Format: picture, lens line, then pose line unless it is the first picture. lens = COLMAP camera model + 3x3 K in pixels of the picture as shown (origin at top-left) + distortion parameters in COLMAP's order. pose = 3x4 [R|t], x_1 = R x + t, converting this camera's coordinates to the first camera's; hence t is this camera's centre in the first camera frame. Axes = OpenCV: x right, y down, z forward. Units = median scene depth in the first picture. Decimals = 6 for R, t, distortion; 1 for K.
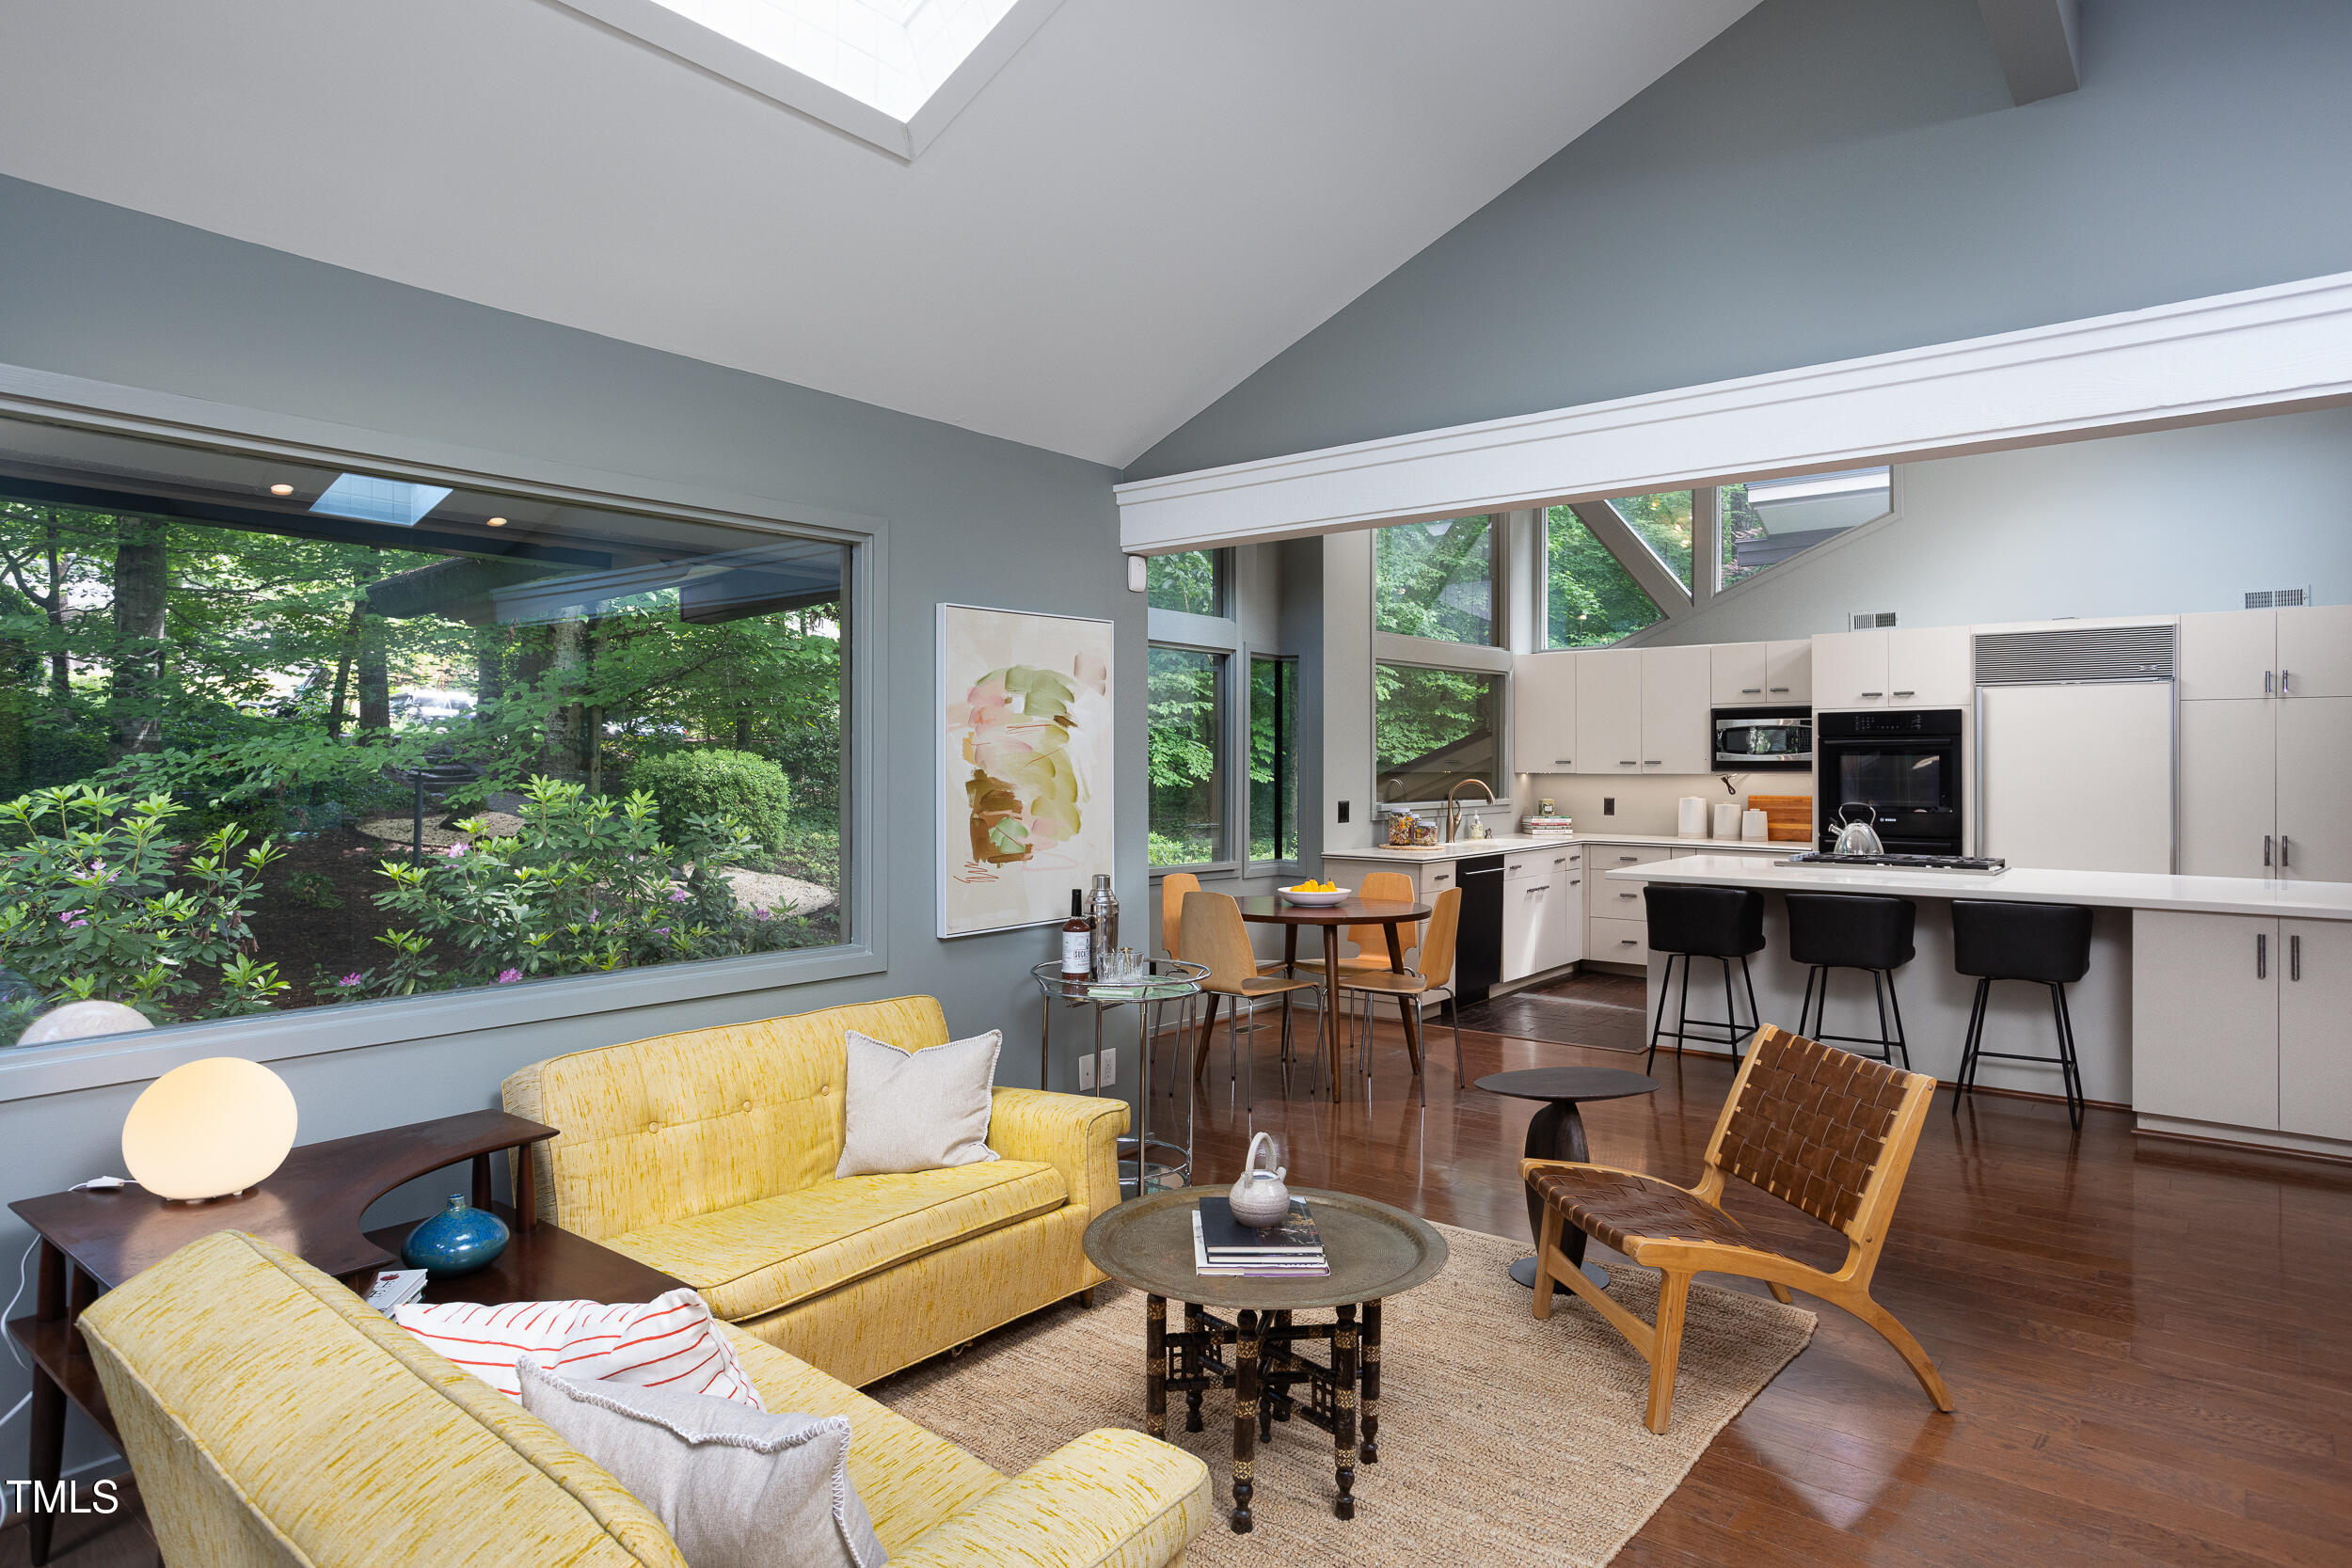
lens RADIAL K [[1356.8, 0, 1171.3], [0, 1356.8, 769.4], [0, 0, 1]] dist [0.005582, 0.000805]
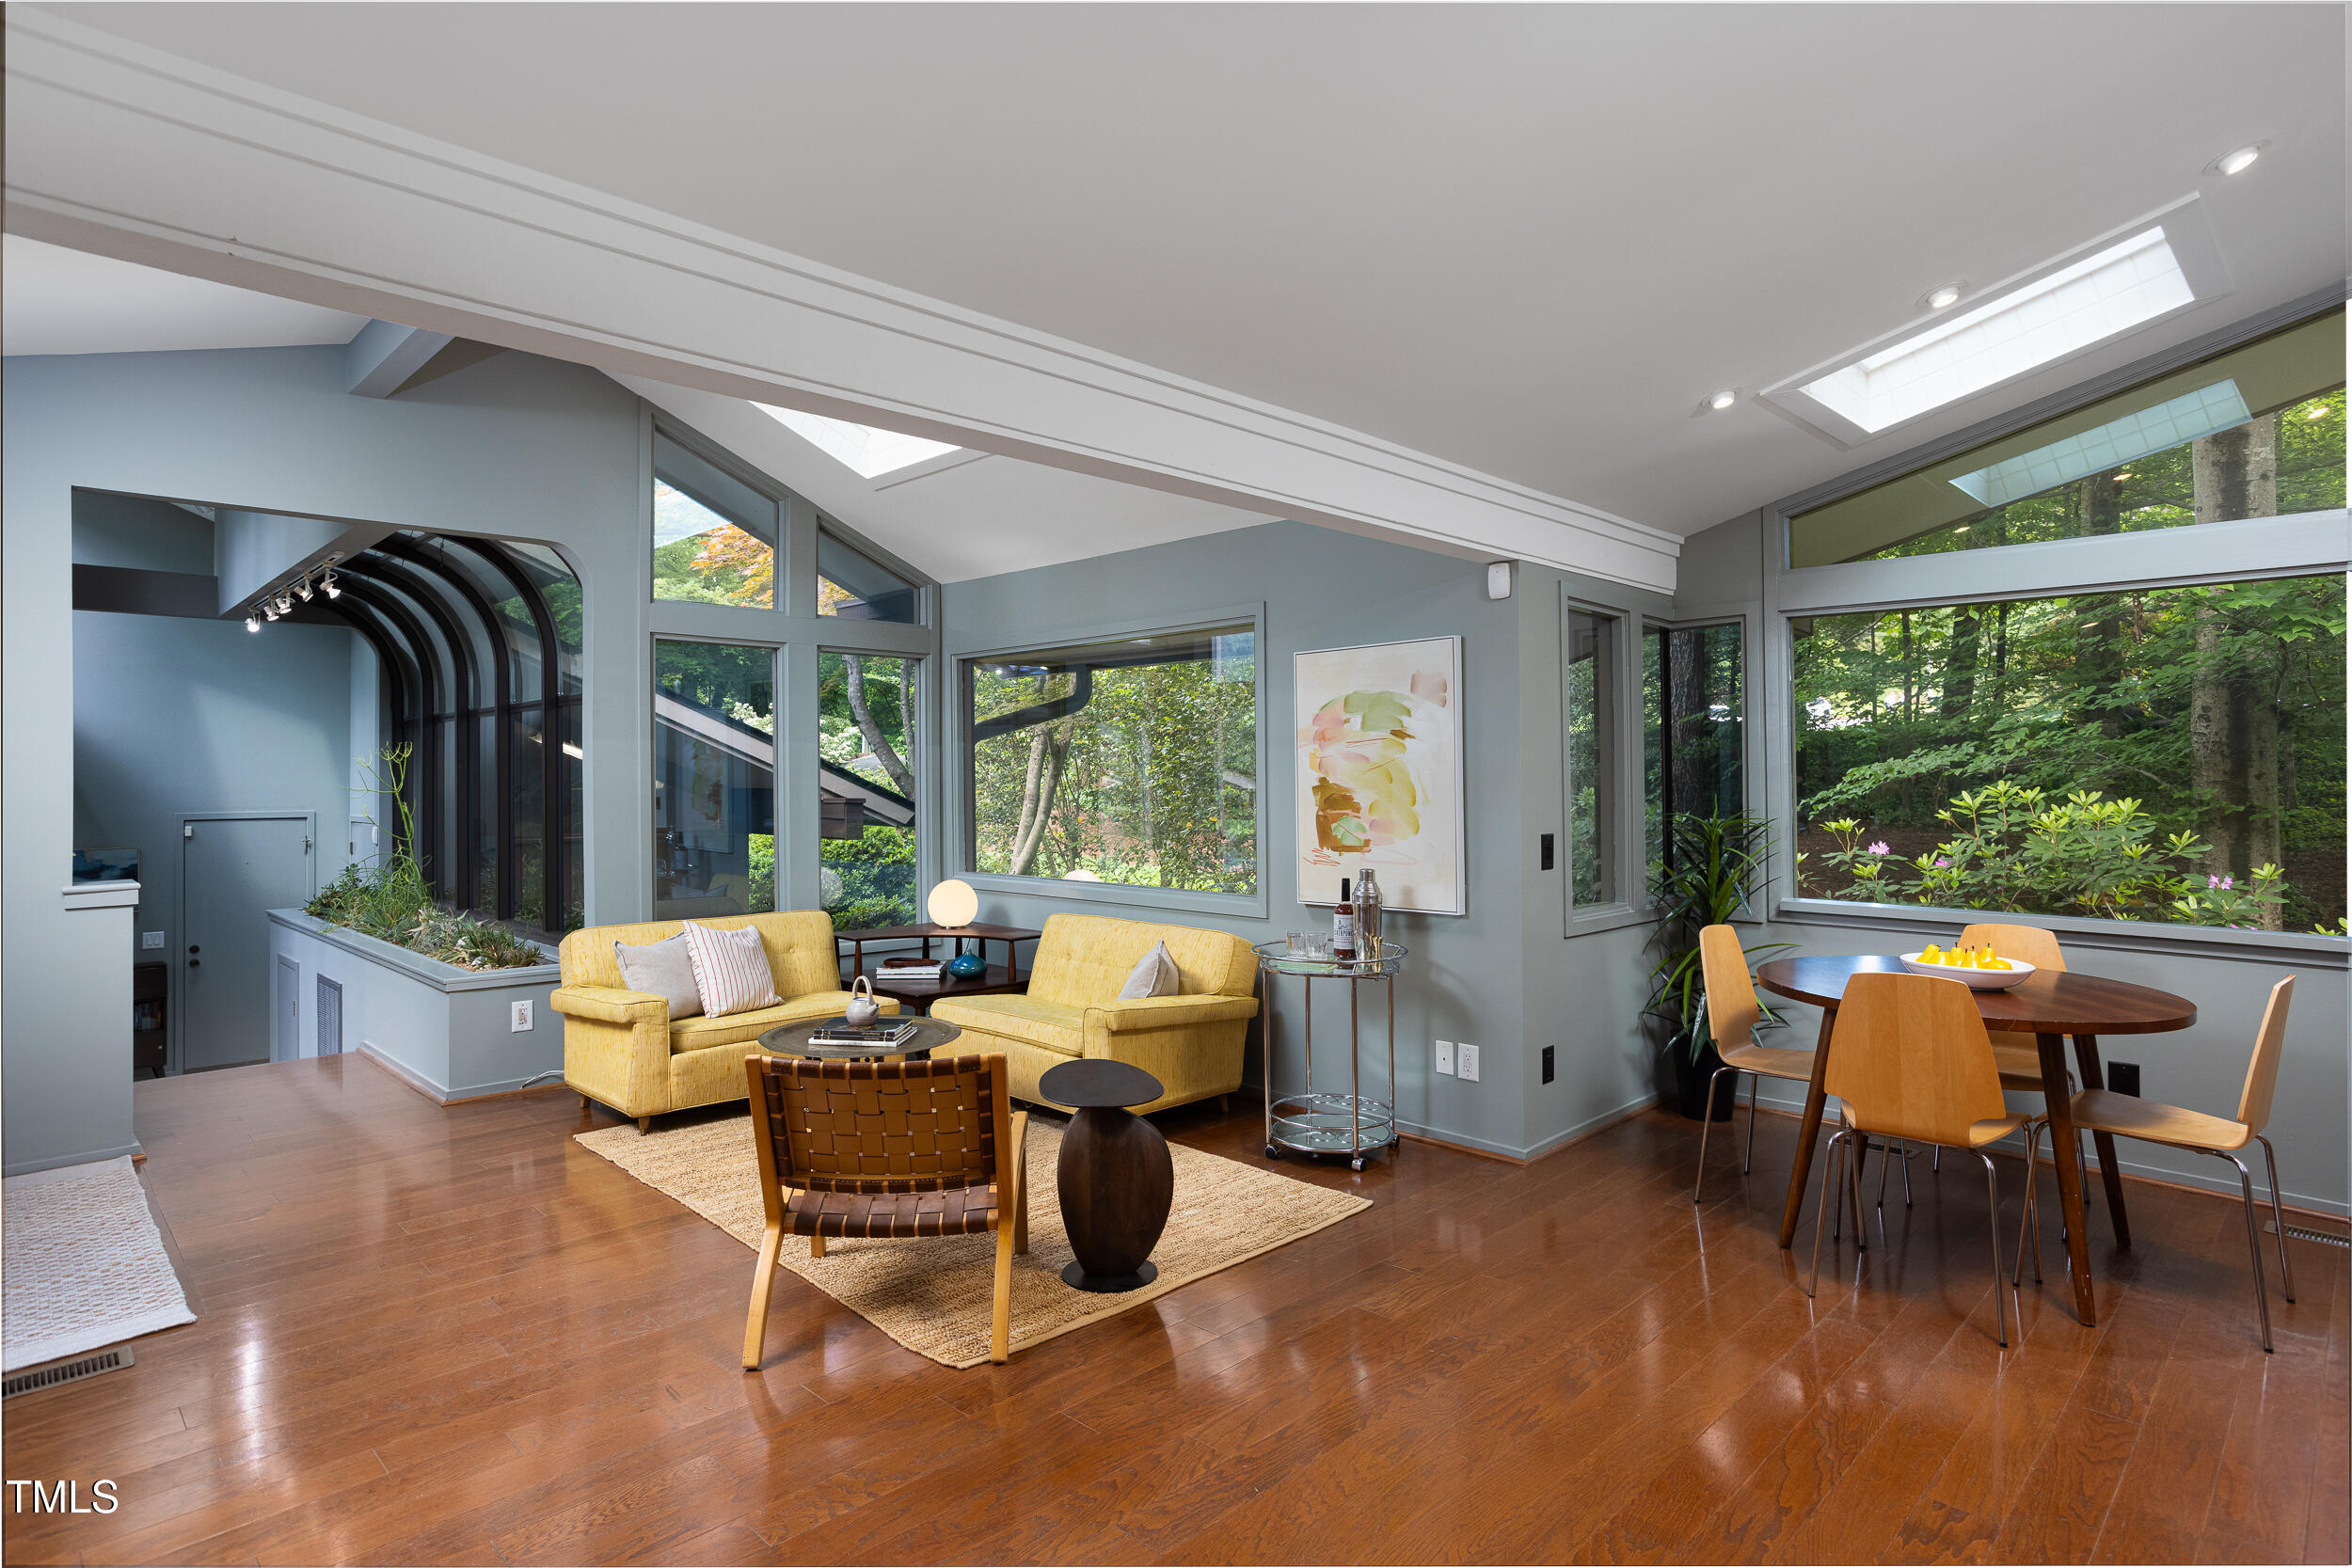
lens RADIAL K [[1266.9, 0, 1180.3], [0, 1266.9, 772.9], [0, 0, 1]] dist [0.011956, -0.000524]
pose [[-0.097909, -0.002236, -0.995193, 1.036799], [-0.000071, 0.999997, -0.002240, -0.000950], [0.995195, -0.000149, -0.097909, 0.964844]]
